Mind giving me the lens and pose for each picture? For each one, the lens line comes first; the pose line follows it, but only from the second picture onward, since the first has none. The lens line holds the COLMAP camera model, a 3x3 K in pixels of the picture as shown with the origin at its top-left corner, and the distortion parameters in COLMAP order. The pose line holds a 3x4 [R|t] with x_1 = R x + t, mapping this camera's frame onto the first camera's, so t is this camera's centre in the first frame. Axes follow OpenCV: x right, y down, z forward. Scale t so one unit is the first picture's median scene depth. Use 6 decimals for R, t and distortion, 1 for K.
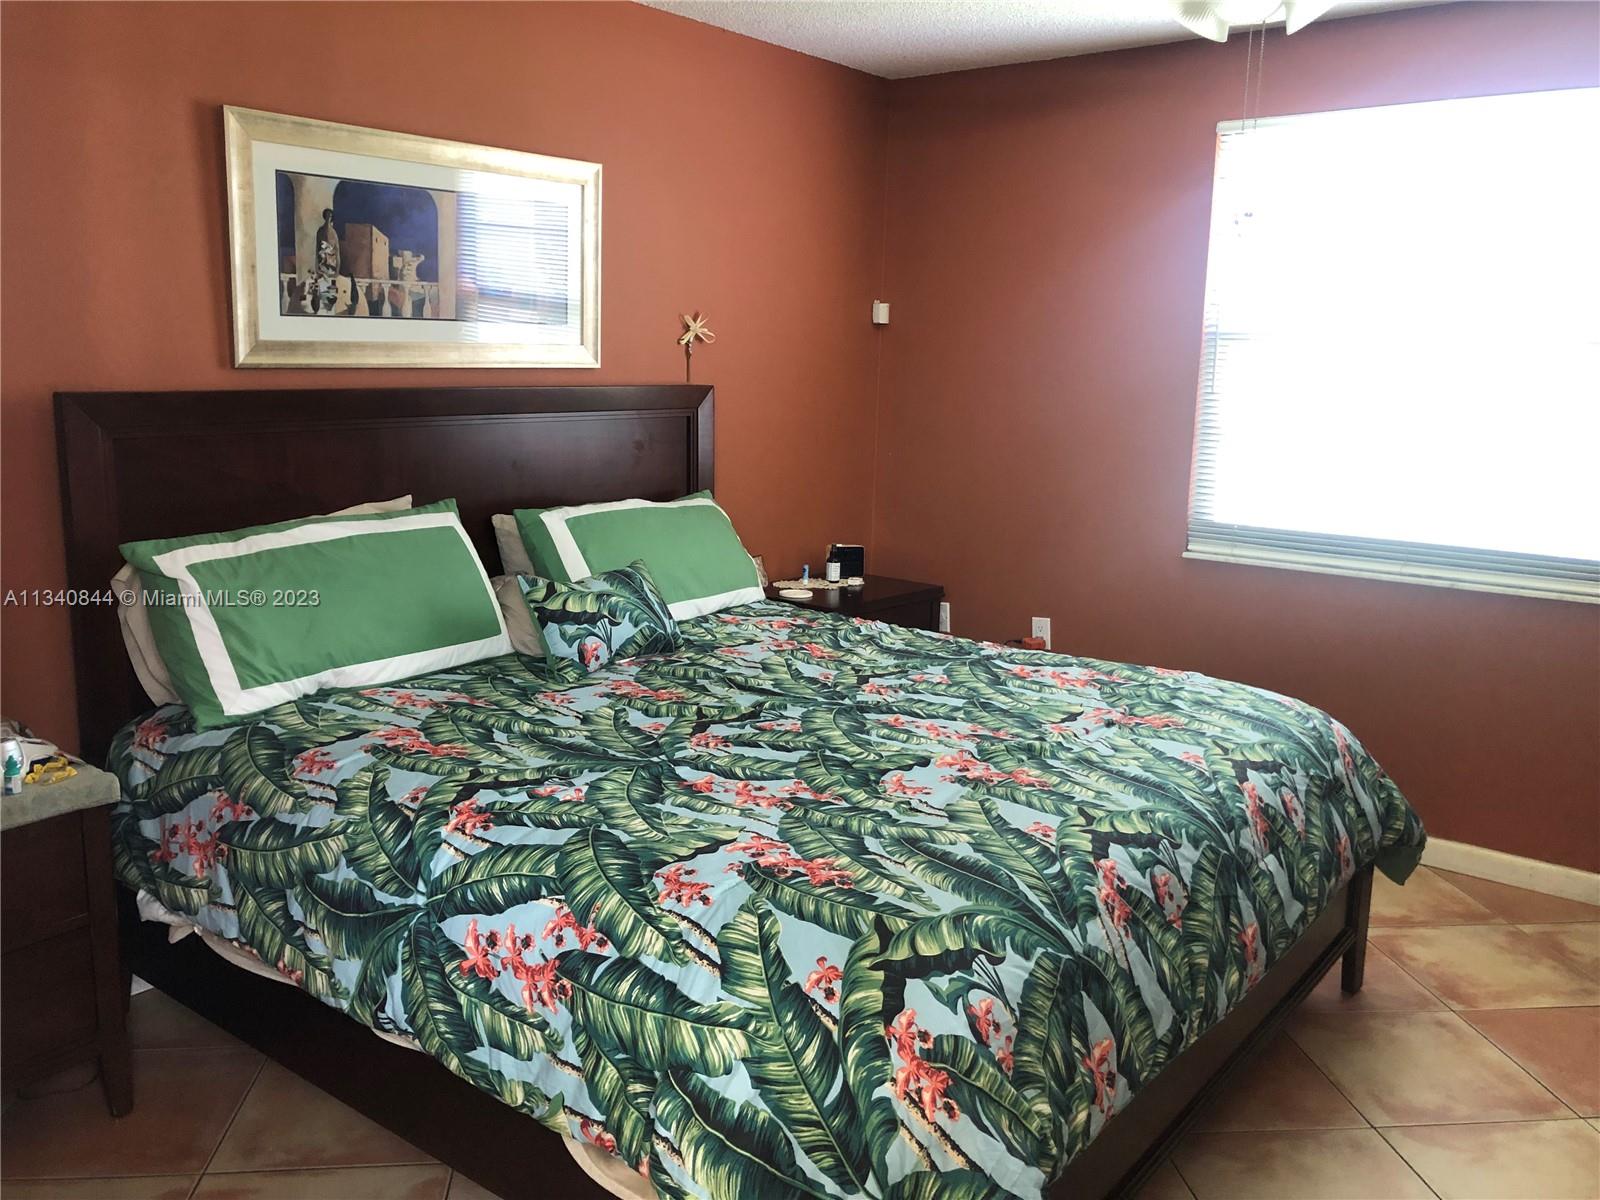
lens RADIAL K [[1305.3, 0, 800.0], [0, 1305.3, 600.0], [0, 0, 1]] dist [0.133718, -0.316392]
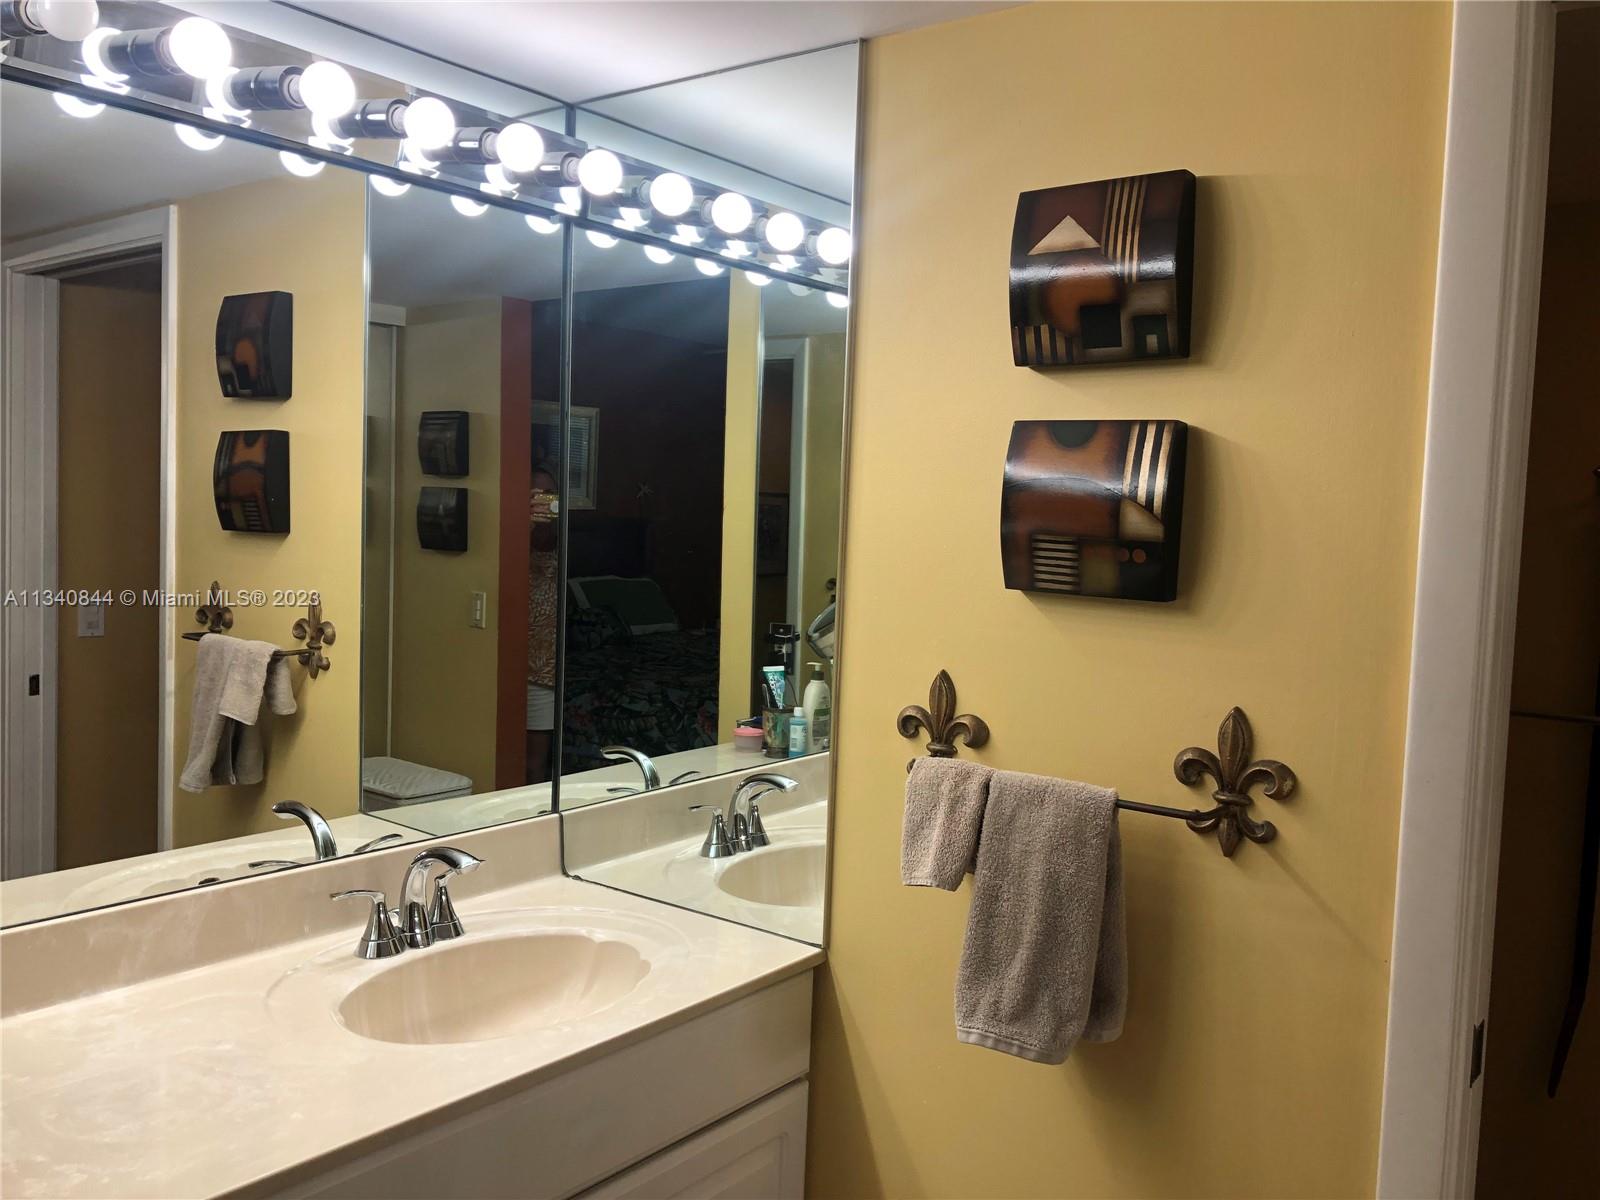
lens RADIAL K [[1305.3, 0, 800.0], [0, 1305.3, 600.0], [0, 0, 1]] dist [0.133718, -0.316392]
pose [[0.998728, 0.026694, 0.042767, 0.122622], [-0.021647, 0.993199, -0.114400, 0.296226], [-0.045530, 0.113329, 0.992514, -1.618450]]
